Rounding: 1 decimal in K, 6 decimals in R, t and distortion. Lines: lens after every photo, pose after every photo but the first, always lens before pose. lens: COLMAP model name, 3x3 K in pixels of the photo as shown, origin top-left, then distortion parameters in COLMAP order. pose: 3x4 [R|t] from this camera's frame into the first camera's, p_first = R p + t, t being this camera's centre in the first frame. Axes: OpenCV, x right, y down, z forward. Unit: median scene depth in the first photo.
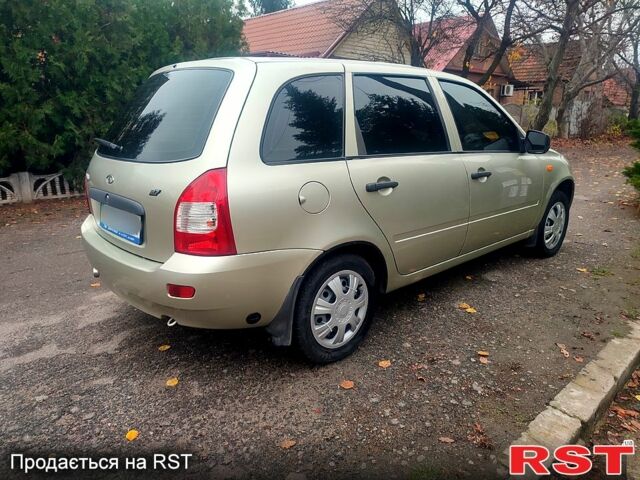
lens RADIAL K [[469.2, 0, 316.1], [0, 469.2, 240.4], [0, 0, 1]] dist [0.045792, -0.050007]
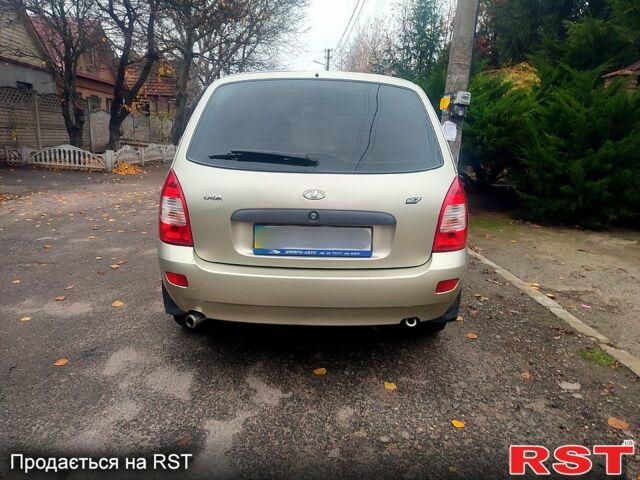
lens RADIAL K [[469.2, 0, 316.1], [0, 469.2, 240.4], [0, 0, 1]] dist [0.045792, -0.050007]
pose [[0.663384, -0.145922, 0.733913, -1.071657], [0.160256, 0.985750, 0.051138, -0.086339], [-0.730917, 0.083690, 0.677315, 0.380306]]
